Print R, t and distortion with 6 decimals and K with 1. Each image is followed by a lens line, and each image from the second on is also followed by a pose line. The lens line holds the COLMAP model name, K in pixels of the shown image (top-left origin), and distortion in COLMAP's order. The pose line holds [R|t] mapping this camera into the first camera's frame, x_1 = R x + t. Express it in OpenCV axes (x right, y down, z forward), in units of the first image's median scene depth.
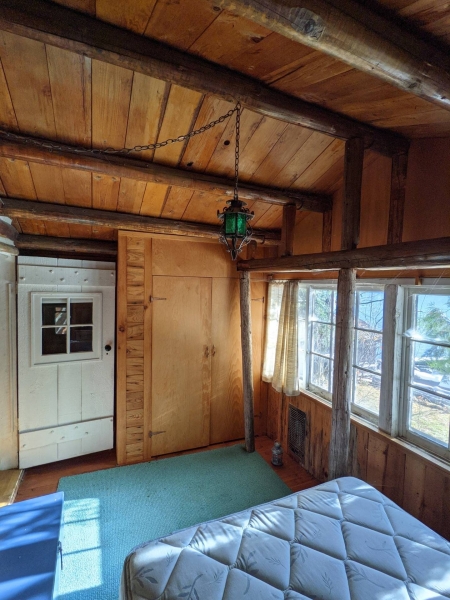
lens RADIAL K [[287.1, 0, 224.7], [0, 287.1, 298.9], [0, 0, 1]] dist [-0.003606, -0.001030]
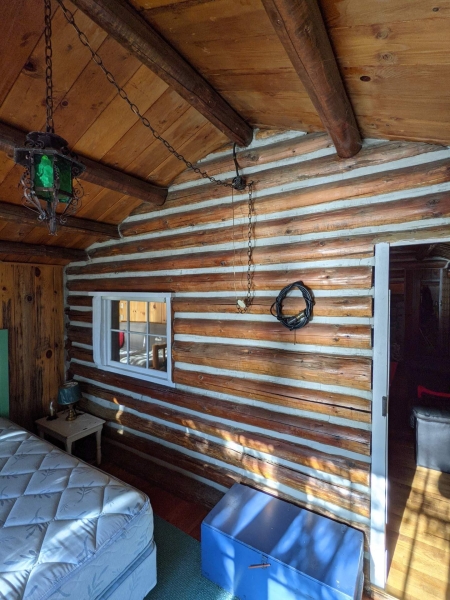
lens RADIAL K [[287.1, 0, 224.4], [0, 287.1, 301.4], [0, 0, 1]] dist [-0.003606, -0.001030]
pose [[-0.836136, -0.005198, -0.548497, 0.073137], [-0.047790, 0.996843, 0.063404, -0.067460], [0.546436, 0.079227, -0.833745, 2.051163]]
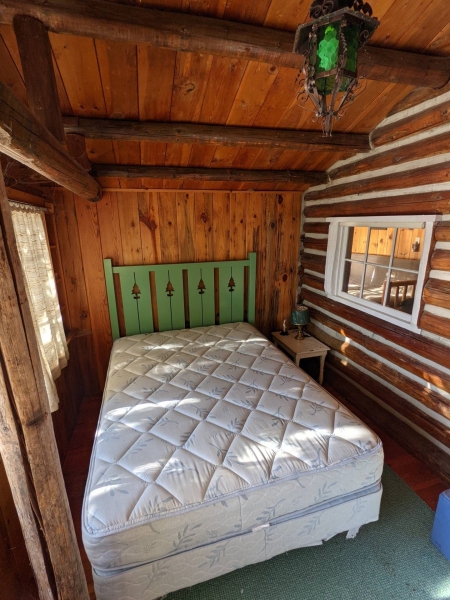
lens RADIAL K [[287.1, 0, 224.1], [0, 287.1, 300.8], [0, 0, 1]] dist [-0.003606, -0.001030]
pose [[-0.989167, -0.046727, 0.139158, 0.154787], [-0.001376, 0.950895, 0.309512, -0.023351], [-0.146787, 0.305967, -0.940658, 1.918741]]
